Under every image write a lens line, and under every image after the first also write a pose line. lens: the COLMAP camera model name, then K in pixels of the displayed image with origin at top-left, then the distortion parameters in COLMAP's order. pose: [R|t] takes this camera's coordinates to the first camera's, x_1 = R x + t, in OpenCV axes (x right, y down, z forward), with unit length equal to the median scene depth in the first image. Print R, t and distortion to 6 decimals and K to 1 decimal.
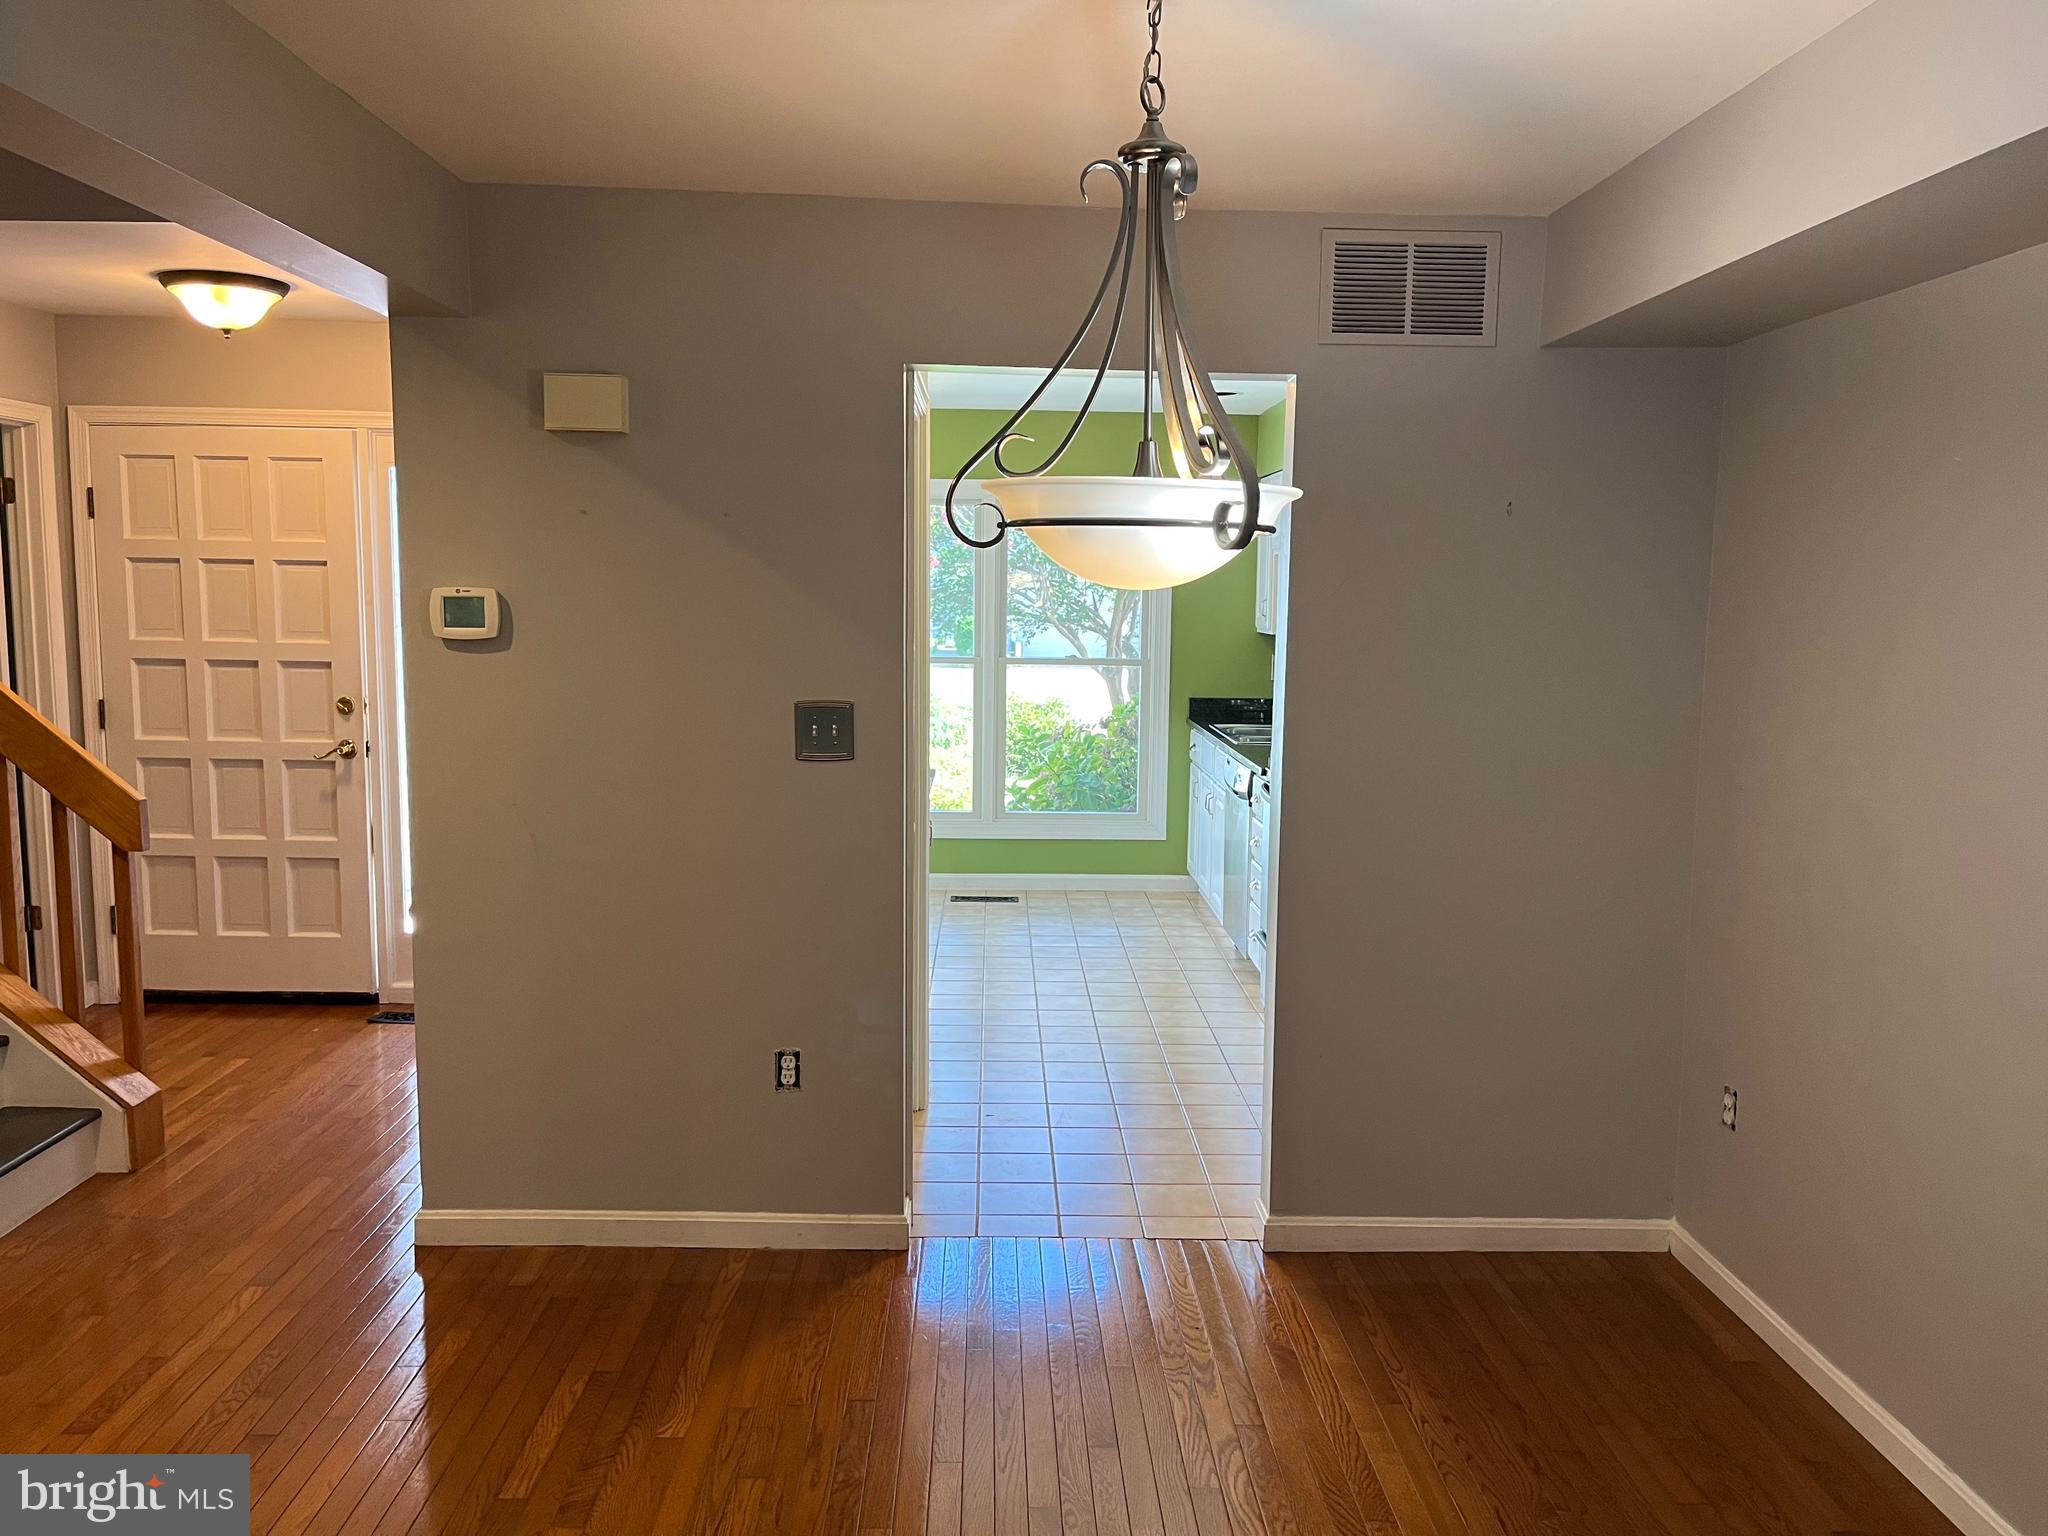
lens RADIAL K [[1545.5, 0, 1037.1], [0, 1545.5, 774.2], [0, 0, 1]] dist [0.046590, -0.069630]
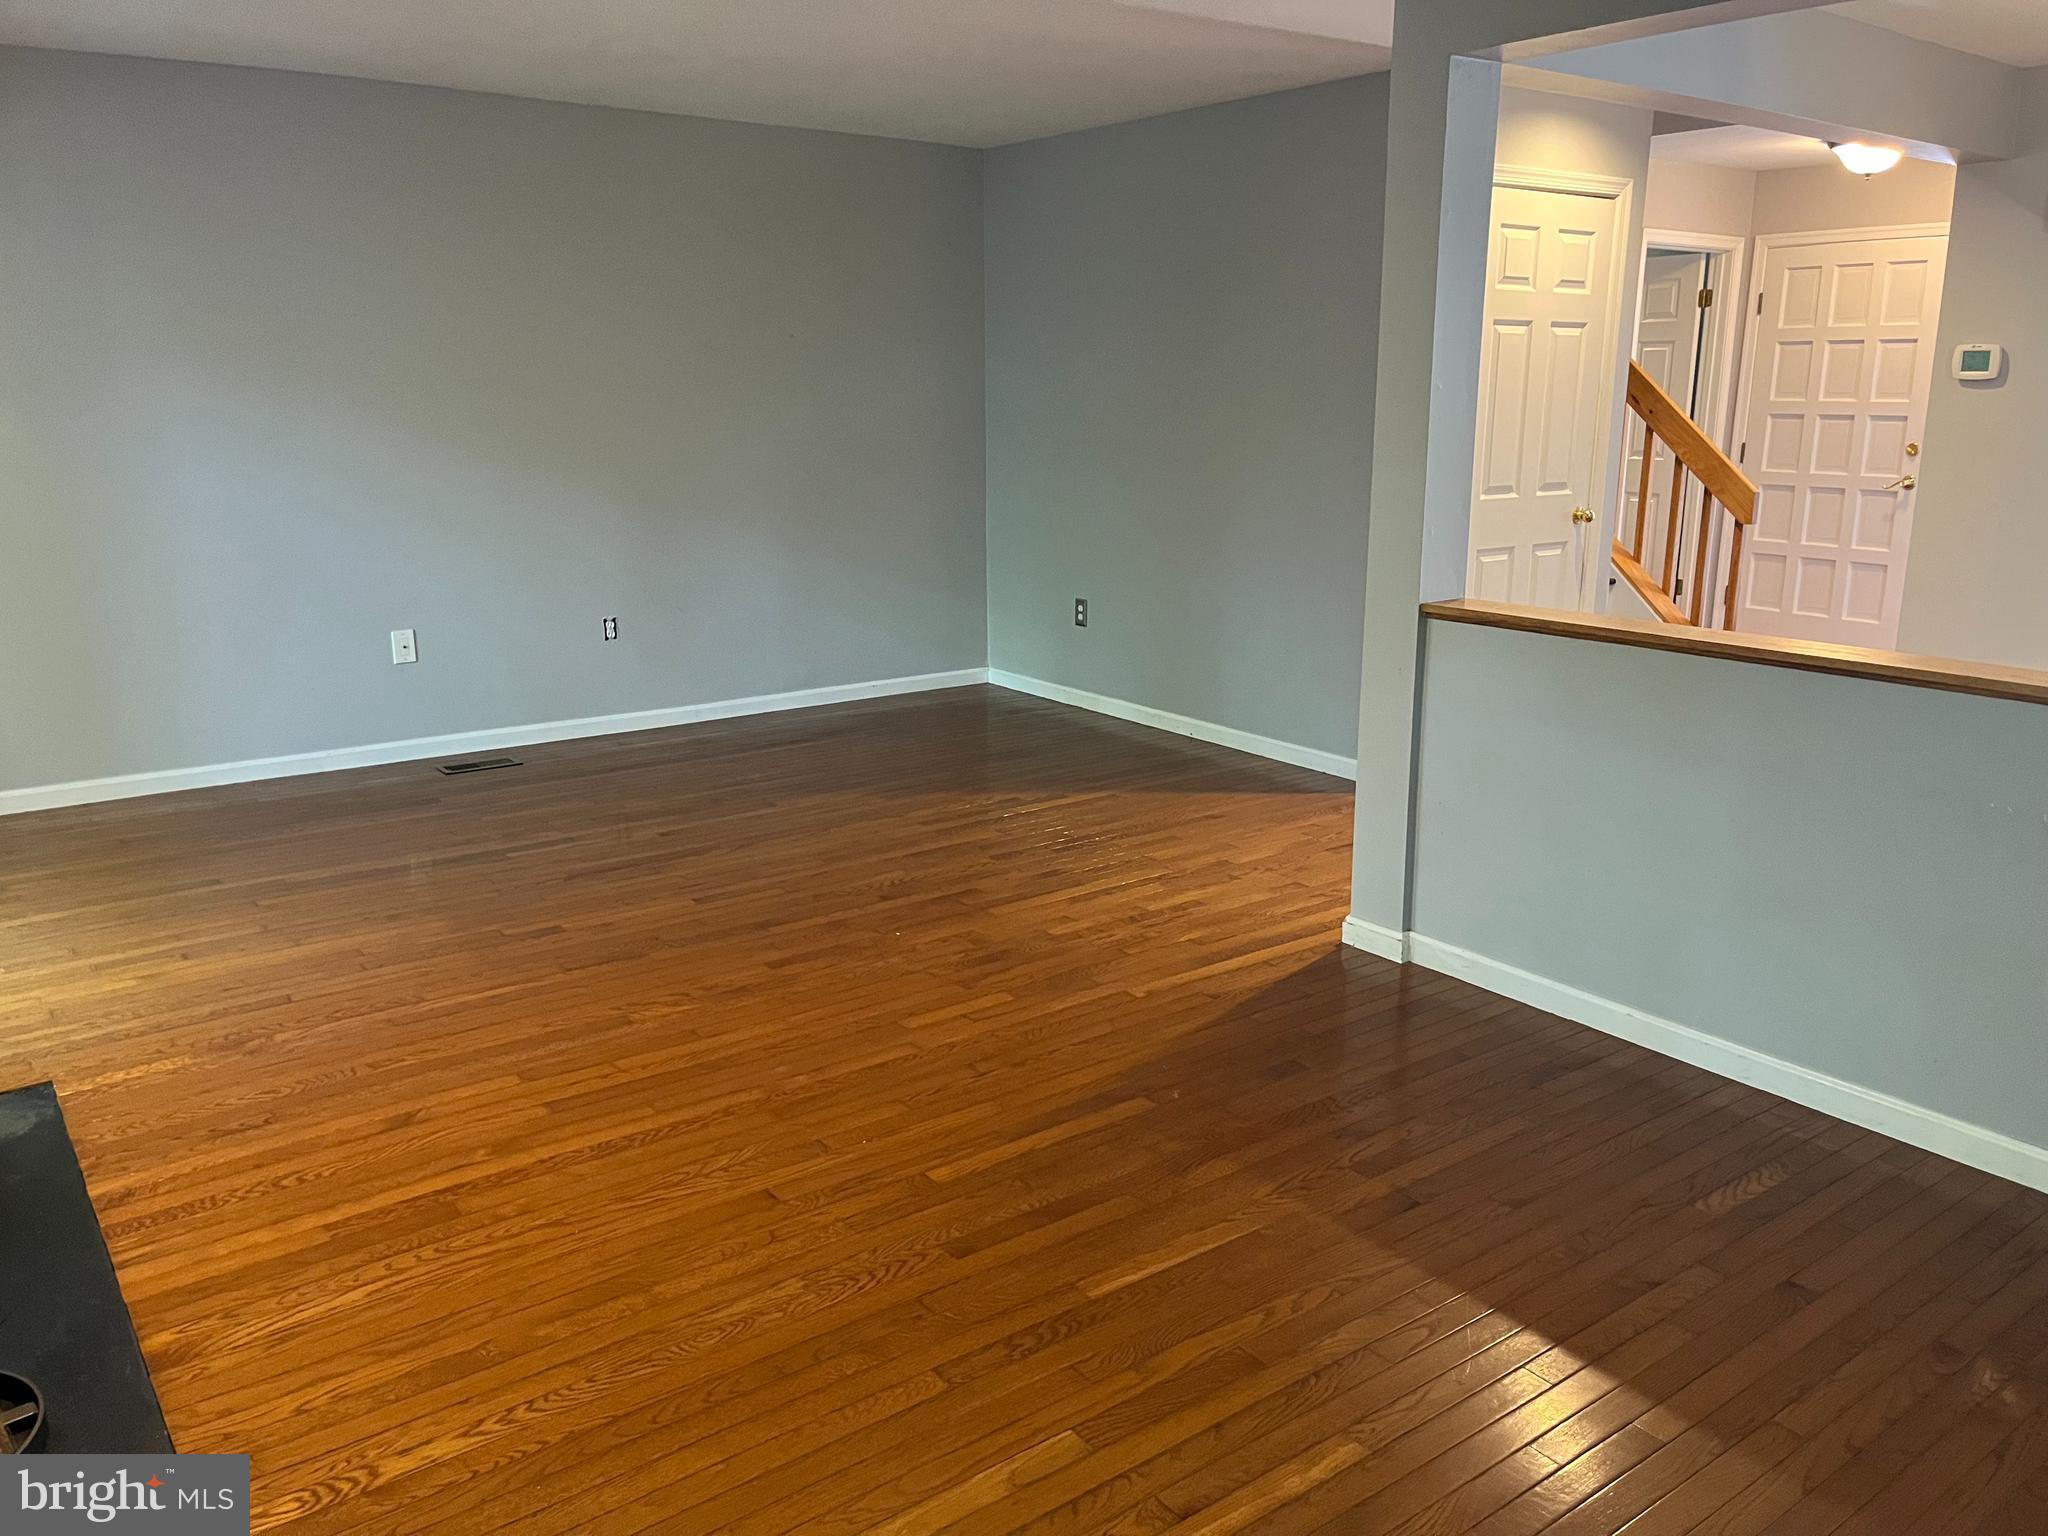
lens RADIAL K [[1545.5, 0, 1025.8], [0, 1545.5, 782.0], [0, 0, 1]] dist [0.046590, -0.069630]
pose [[0.566941, 0.189398, -0.801690, 0.335045], [-0.089437, 0.981609, 0.168655, 0.105262], [0.818889, -0.023917, 0.573453, -0.535422]]
